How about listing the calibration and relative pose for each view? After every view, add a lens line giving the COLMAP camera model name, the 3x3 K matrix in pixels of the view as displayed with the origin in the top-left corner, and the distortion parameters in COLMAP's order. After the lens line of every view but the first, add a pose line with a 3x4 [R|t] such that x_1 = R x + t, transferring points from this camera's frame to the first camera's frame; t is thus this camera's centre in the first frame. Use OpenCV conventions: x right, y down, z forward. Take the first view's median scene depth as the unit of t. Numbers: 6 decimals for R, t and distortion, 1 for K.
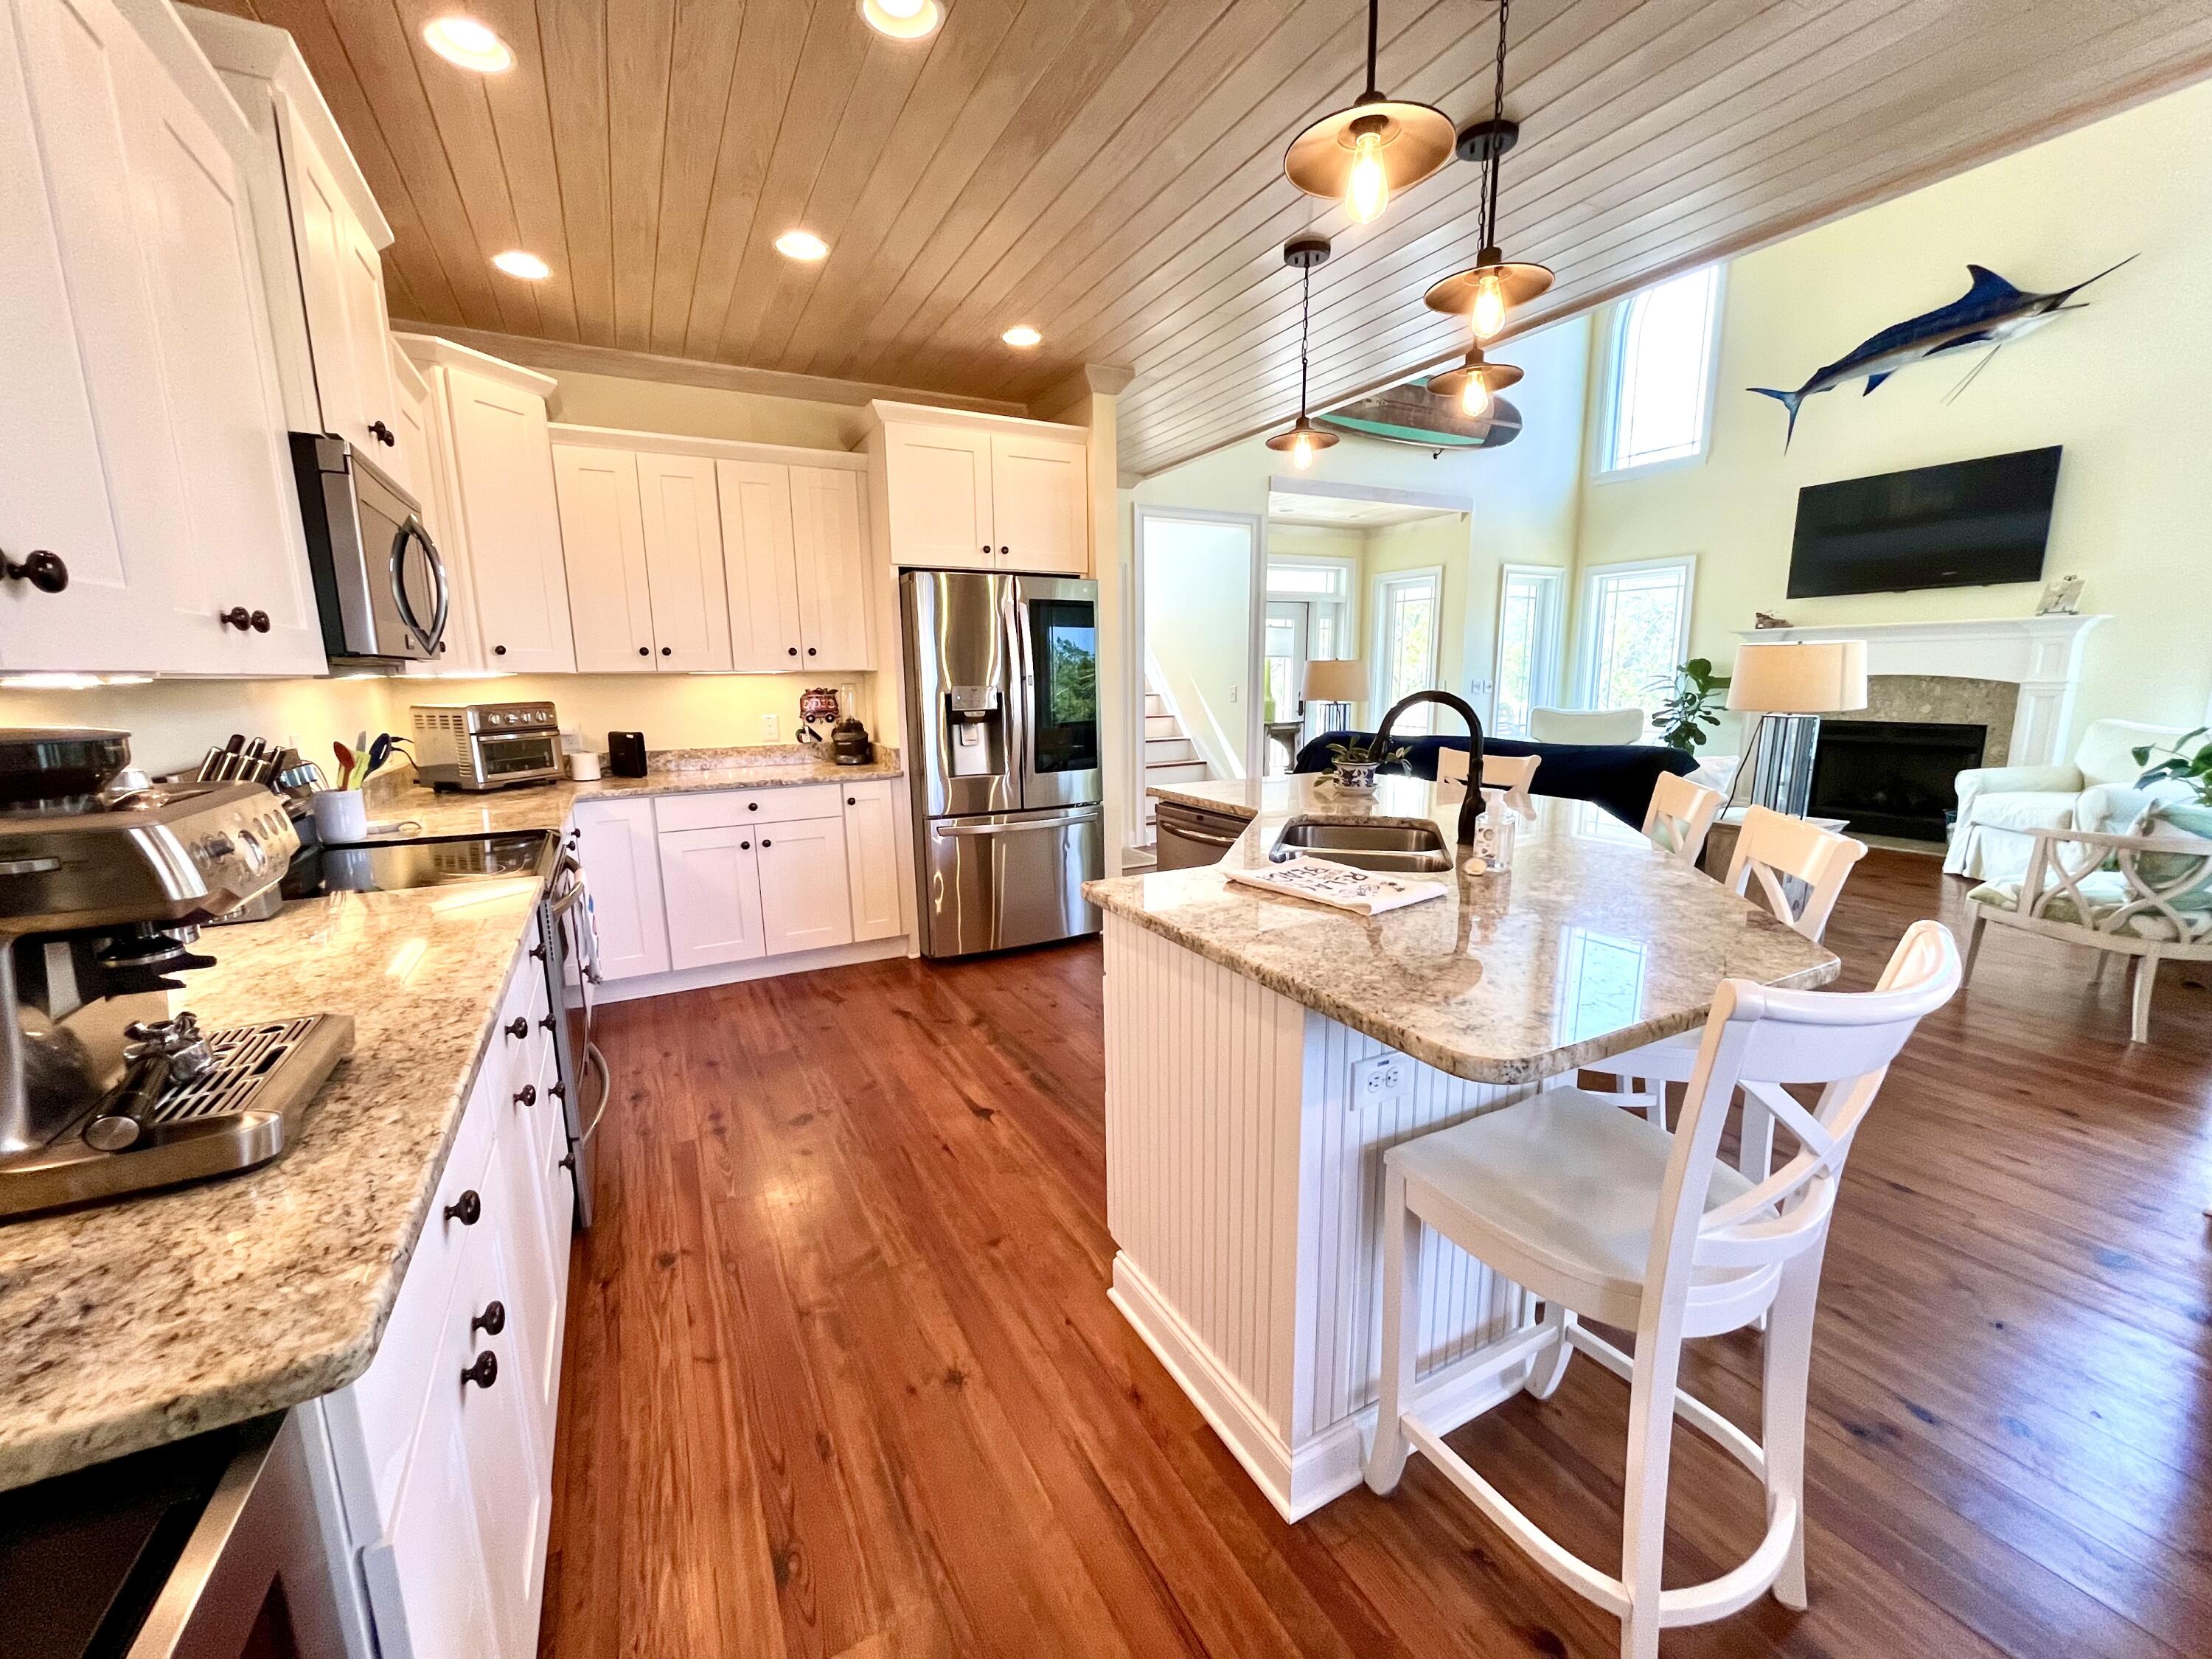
lens RADIAL K [[888.9, 0, 1105.2], [0, 888.9, 830.8], [0, 0, 1]] dist [-0.000131, 0.000030]
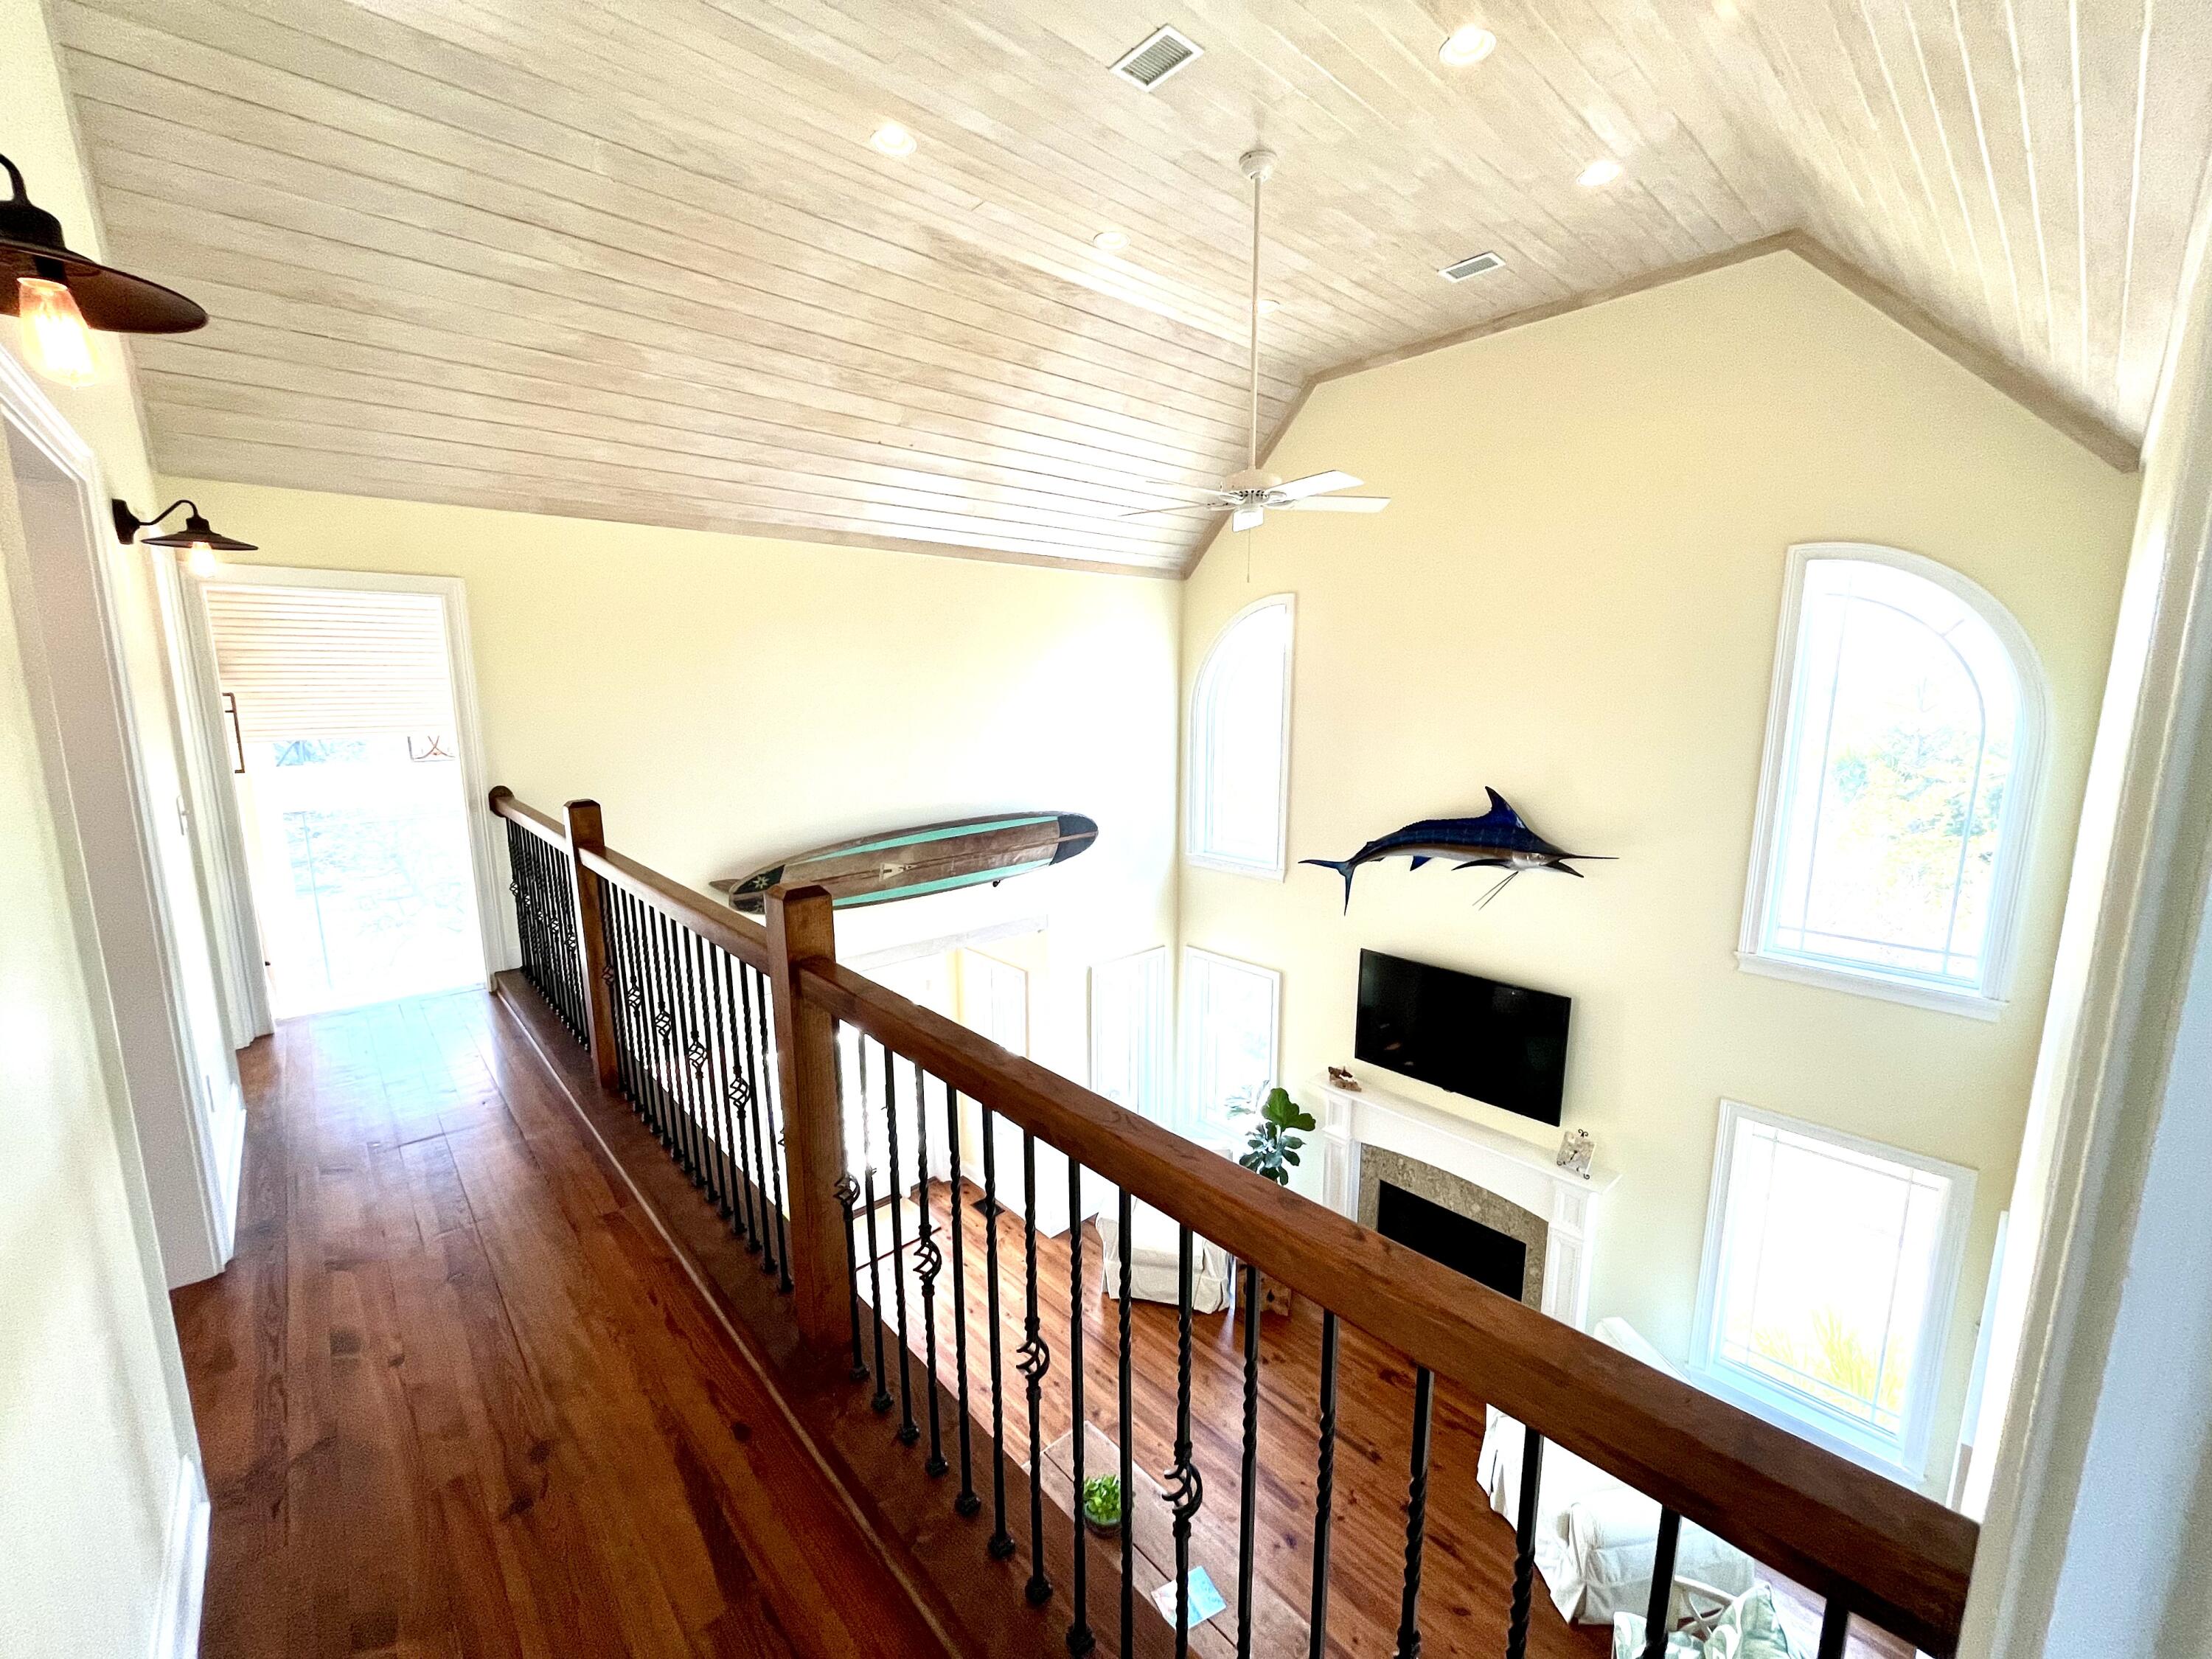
lens RADIAL K [[888.9, 0, 1108.4], [0, 888.9, 831.8], [0, 0, 1]] dist [-0.000131, 0.000030]
pose [[0.968891, -0.031977, 0.245412, 0.322122], [0.033351, 0.999443, -0.001445, -0.558038], [-0.245229, 0.009585, 0.969418, 0.168628]]
